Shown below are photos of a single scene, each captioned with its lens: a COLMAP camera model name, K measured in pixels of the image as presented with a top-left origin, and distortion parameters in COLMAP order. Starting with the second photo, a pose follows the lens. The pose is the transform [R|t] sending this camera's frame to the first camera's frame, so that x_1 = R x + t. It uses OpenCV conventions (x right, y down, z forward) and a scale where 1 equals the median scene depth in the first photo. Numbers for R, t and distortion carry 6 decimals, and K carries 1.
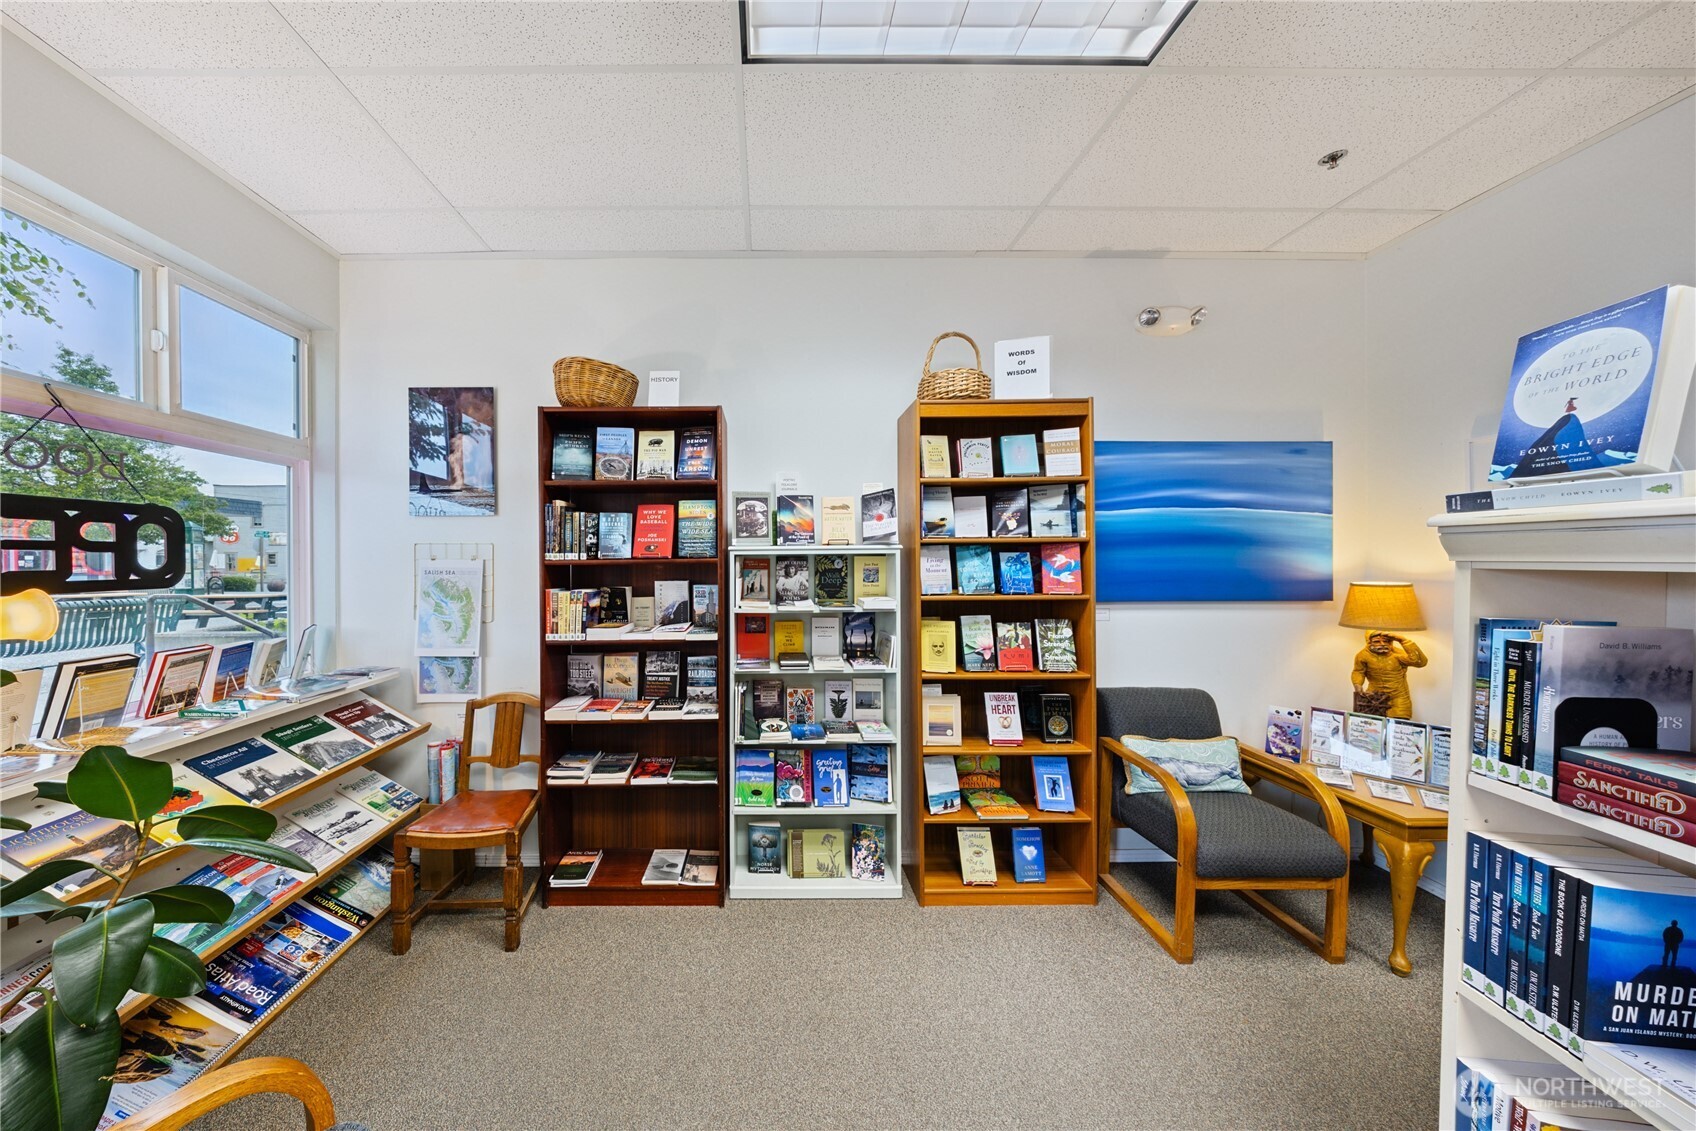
lens RADIAL K [[524.0, 0, 764.4], [0, 524.0, 560.2], [0, 0, 1]] dist [-0.000001, 0.000062]
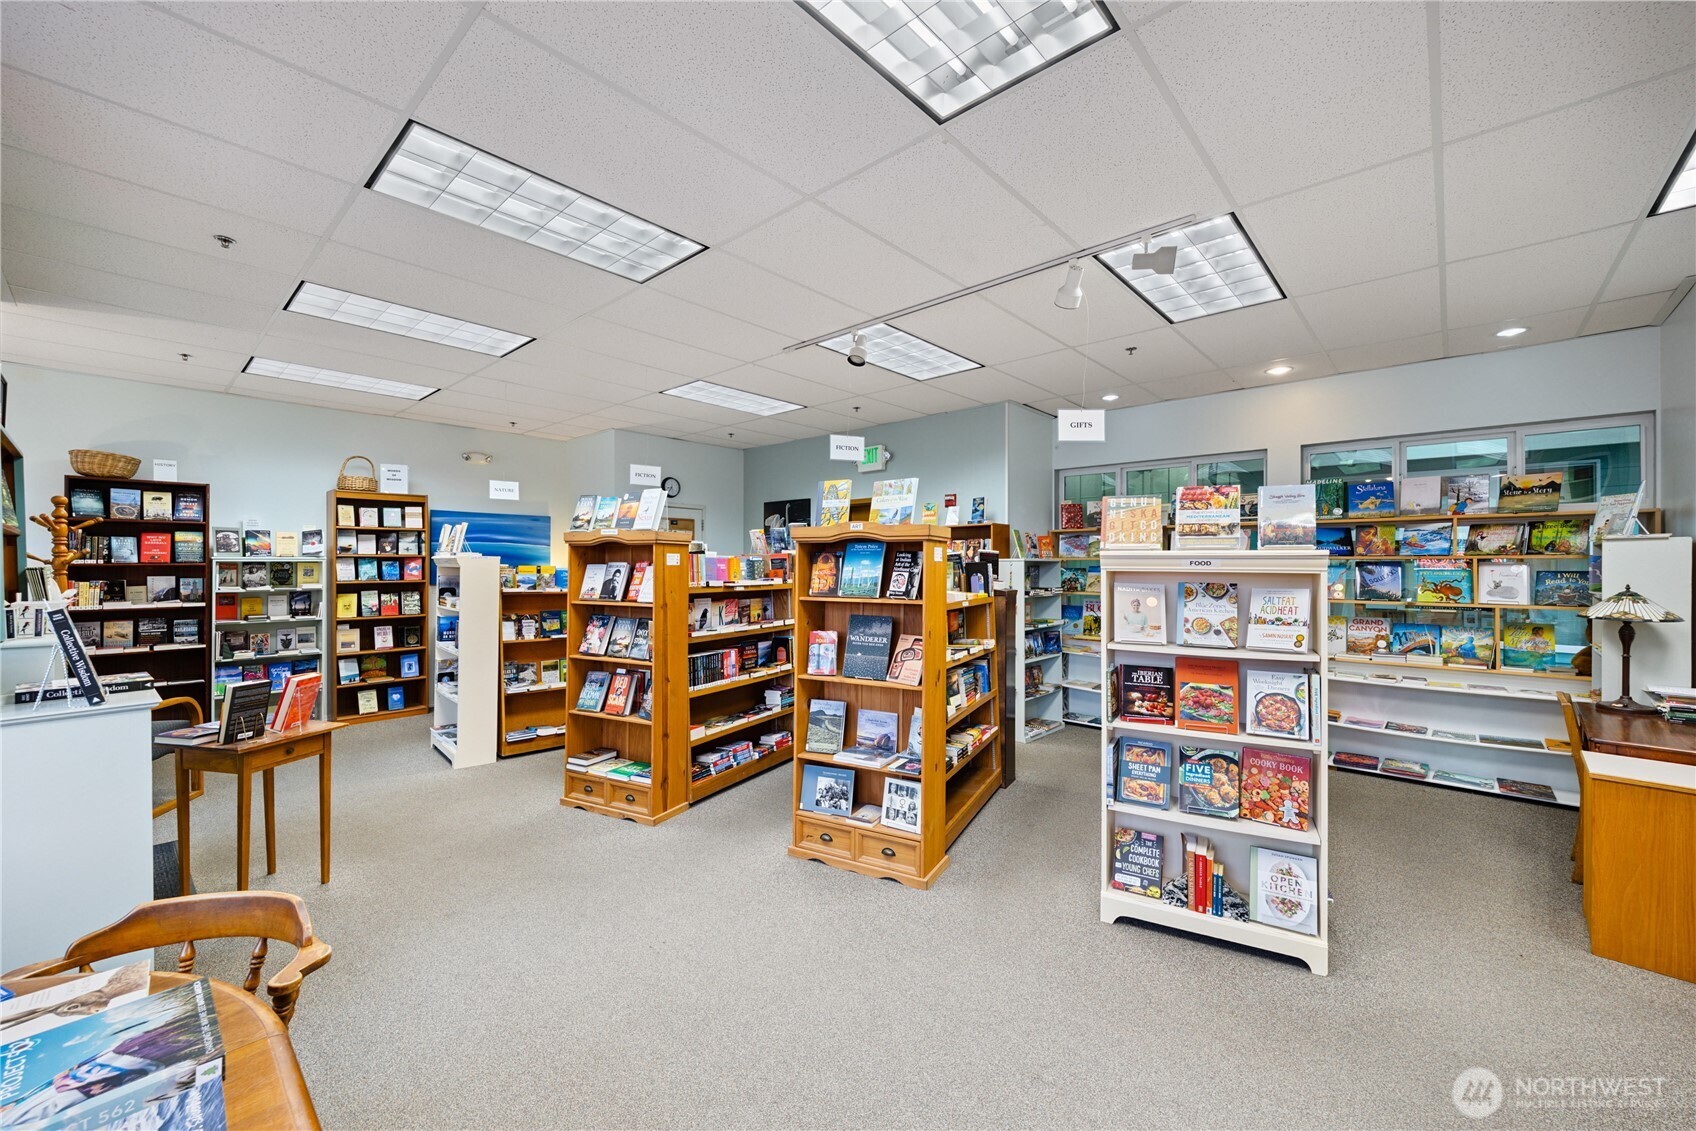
lens RADIAL K [[672.5, 0, 838.7], [0, 672.5, 563.3], [0, 0, 1]] dist [0.000482, 0.000269]
pose [[0.677618, 0.006678, 0.735384, -0.320071], [-0.002756, 0.999975, -0.006541, 0.005794], [-0.735409, 0.002406, 0.677619, -2.291436]]
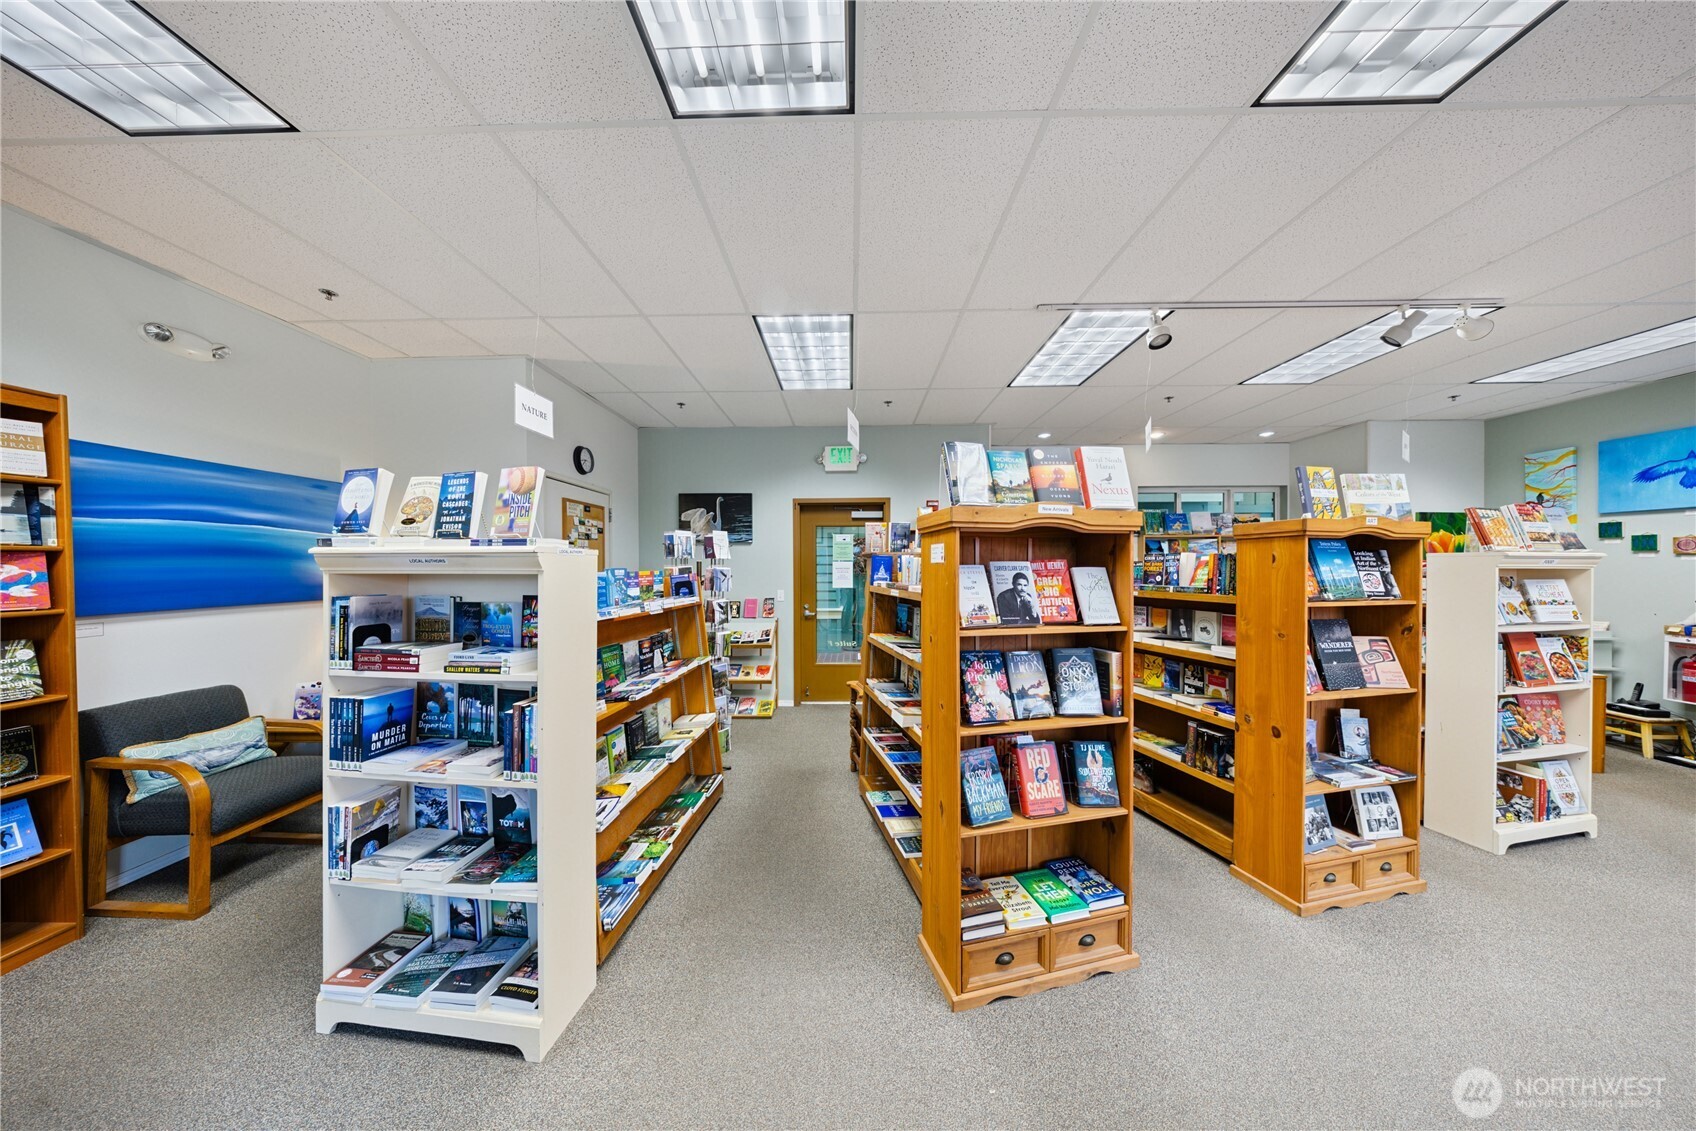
lens RADIAL K [[490.8, 0, 845.5], [0, 490.8, 570.9], [0, 0, 1]] dist [-0.010807, 0.002205]
pose [[0.024502, -0.008396, 0.999665, -0.193304], [0.005748, 0.999949, 0.008258, 0.000248], [-0.999683, 0.005543, 0.024549, -0.386622]]
